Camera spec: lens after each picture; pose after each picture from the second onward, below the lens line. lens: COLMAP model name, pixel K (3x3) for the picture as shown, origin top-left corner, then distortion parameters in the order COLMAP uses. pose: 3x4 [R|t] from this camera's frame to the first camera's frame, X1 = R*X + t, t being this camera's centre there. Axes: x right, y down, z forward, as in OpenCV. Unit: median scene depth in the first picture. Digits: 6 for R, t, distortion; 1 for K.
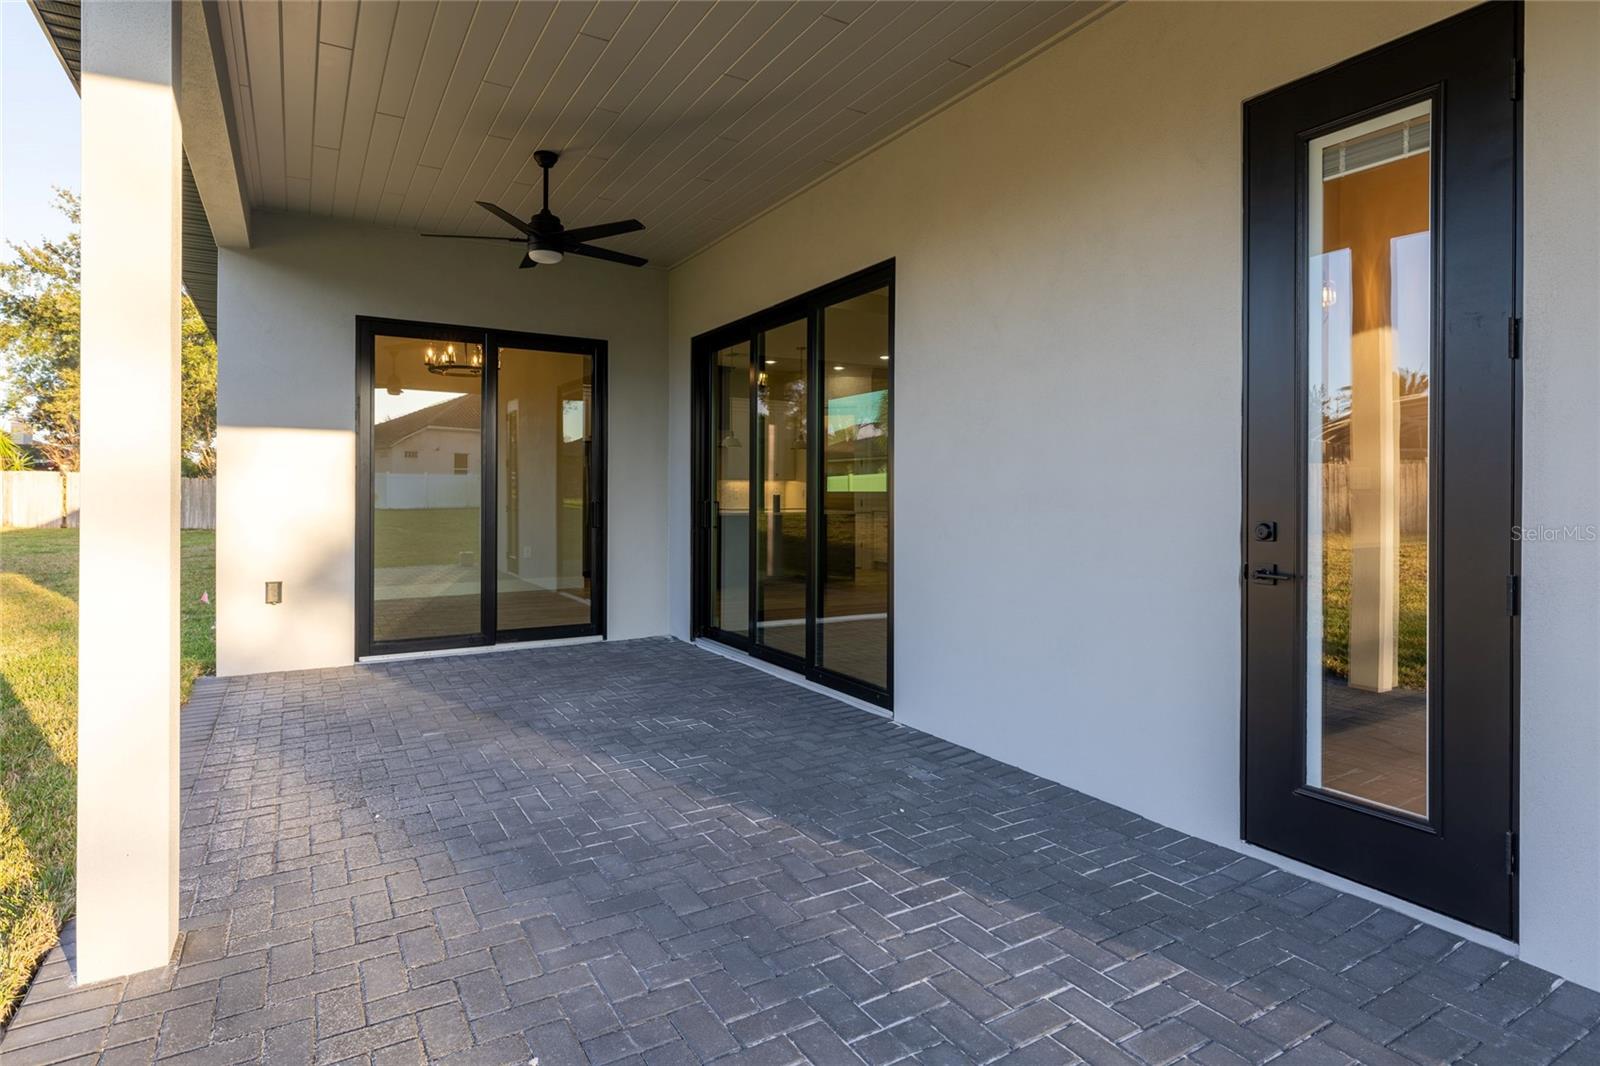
lens RADIAL K [[845.5, 0, 806.2], [0, 845.5, 489.8], [0, 0, 1]] dist [0.000485, -0.003108]
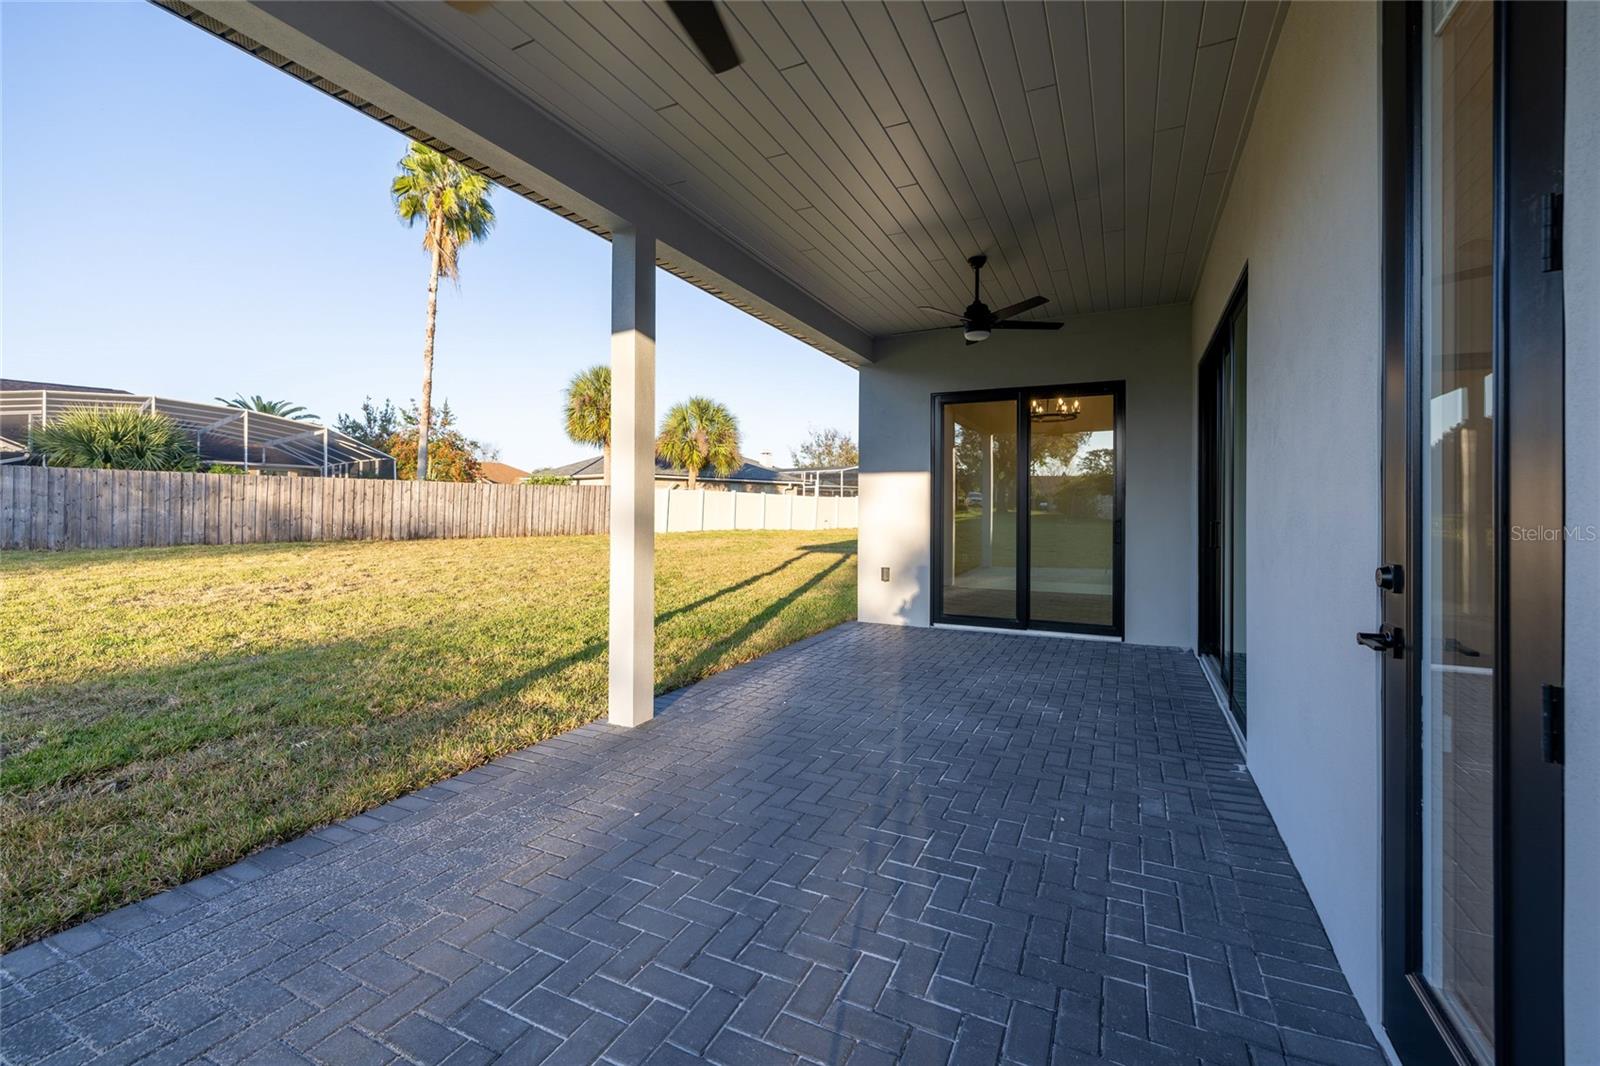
lens RADIAL K [[683.0, 0, 789.8], [0, 683.0, 508.5], [0, 0, 1]] dist [0.000480, 0.001081]
pose [[0.530673, -0.002312, -0.847573, 0.539886], [0.001570, 0.999997, -0.001745, -0.003813], [0.847575, -0.000405, 0.530676, 0.219897]]
